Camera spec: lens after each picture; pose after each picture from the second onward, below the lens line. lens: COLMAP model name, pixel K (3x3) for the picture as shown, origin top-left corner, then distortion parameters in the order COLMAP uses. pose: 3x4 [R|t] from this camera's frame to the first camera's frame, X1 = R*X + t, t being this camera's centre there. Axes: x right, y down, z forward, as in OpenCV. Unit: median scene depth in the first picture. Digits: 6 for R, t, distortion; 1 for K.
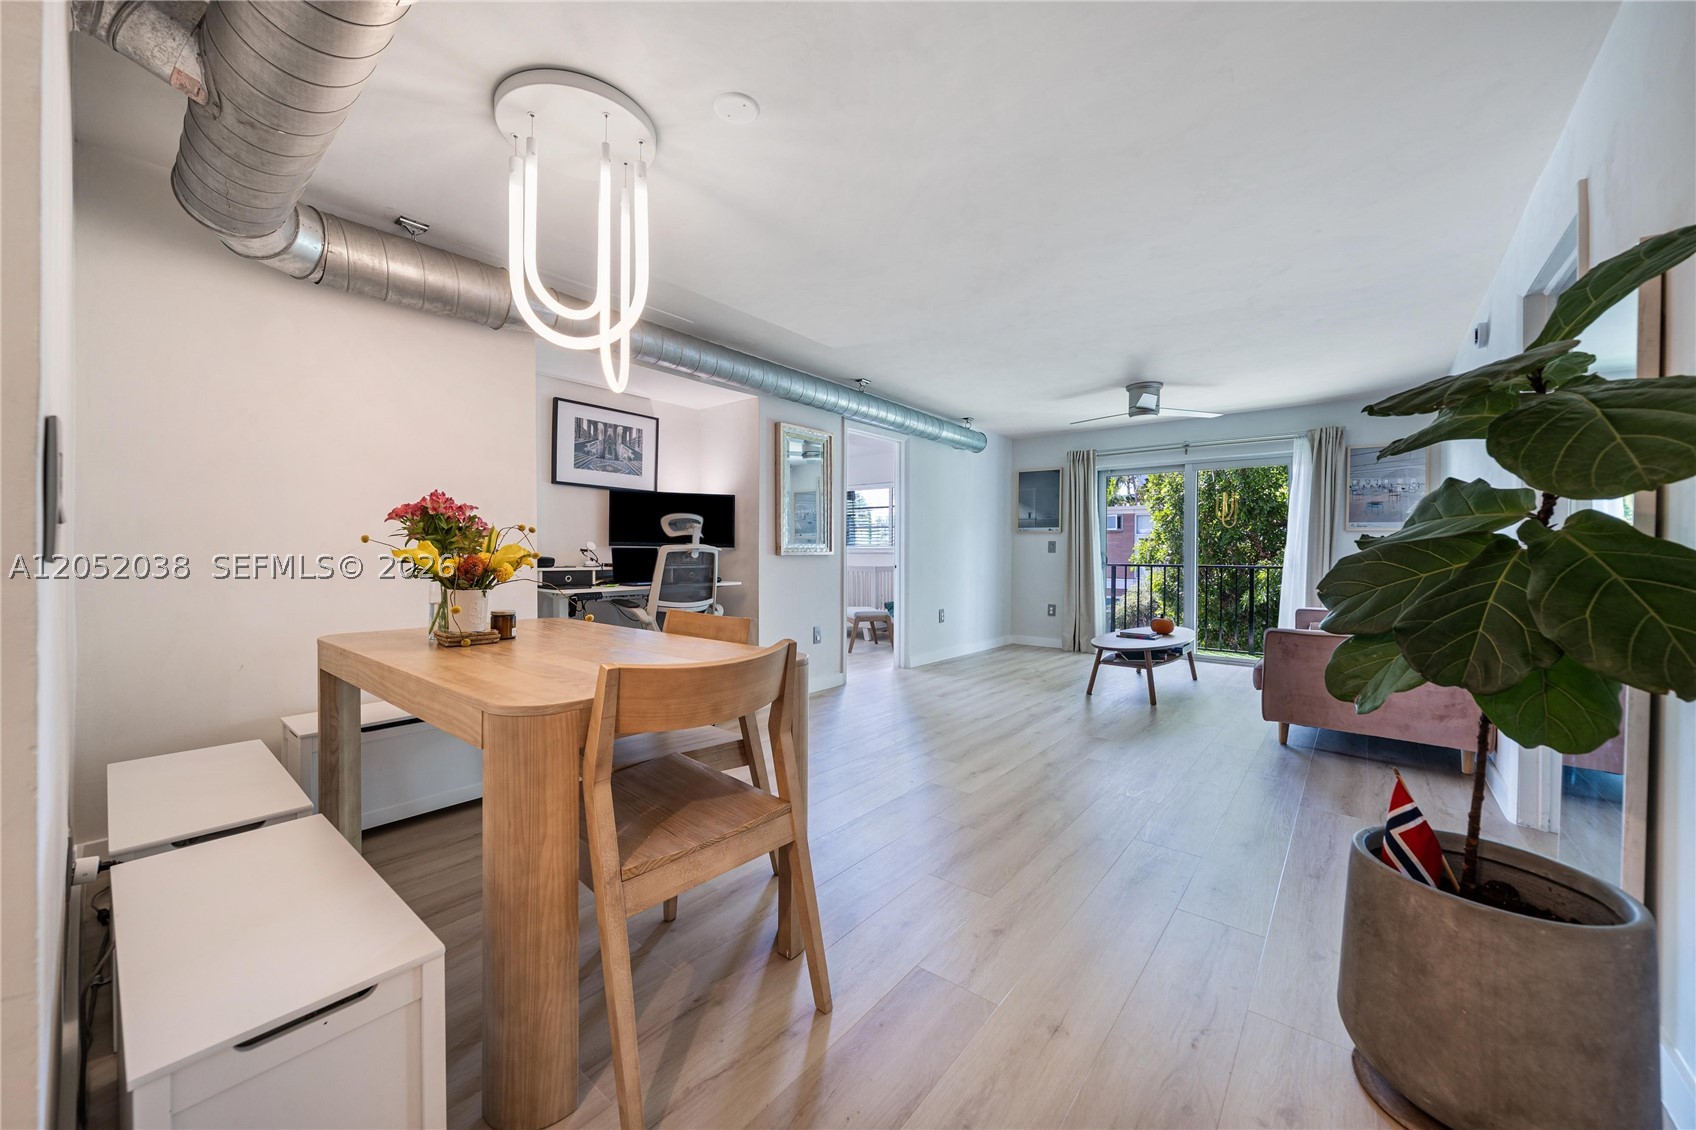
lens RADIAL K [[625.1, 0, 848.0], [0, 625.1, 565.0], [0, 0, 1]] dist [0.000483, -0.006585]
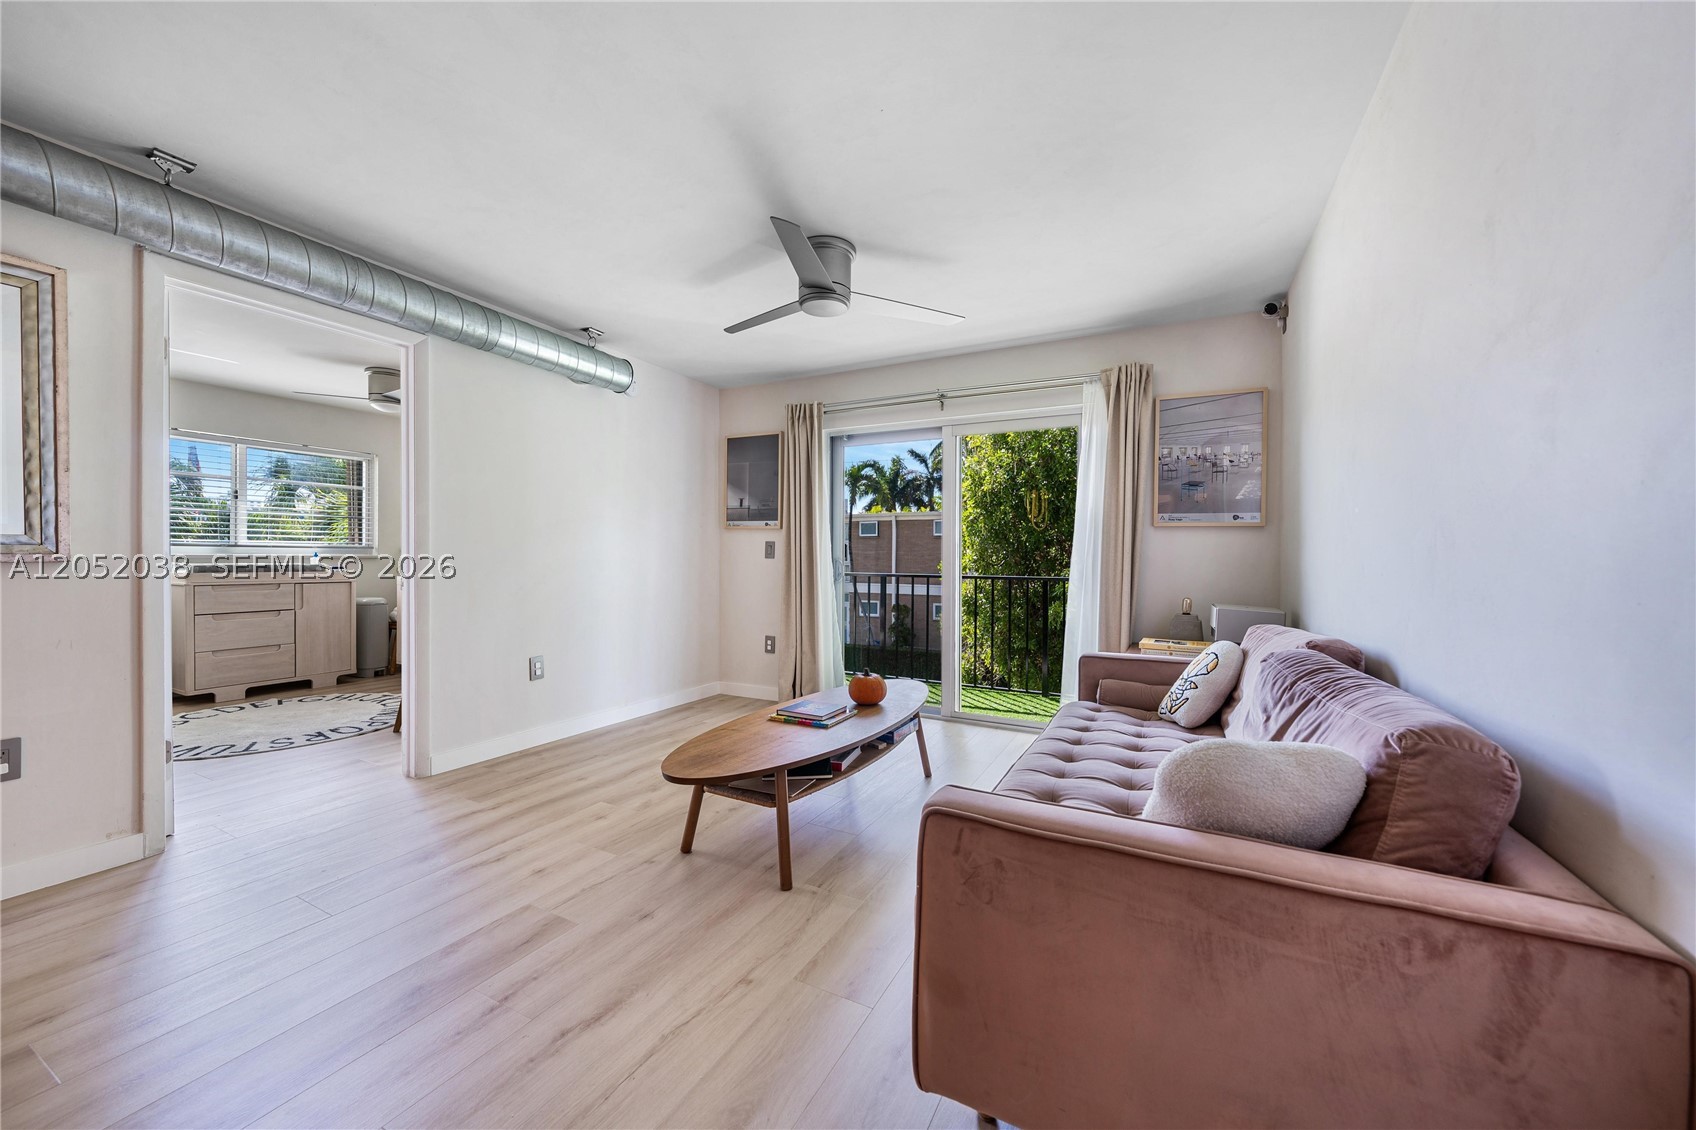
lens RADIAL K [[619.9, 0, 848.0], [0, 619.9, 565.0], [0, 0, 1]] dist [0.000249, 0.000043]
pose [[0.978099, -0.000890, 0.208138, 0.301665], [0.003147, 0.999940, -0.010514, -0.006091], [-0.208116, 0.010939, 0.978043, 0.372941]]
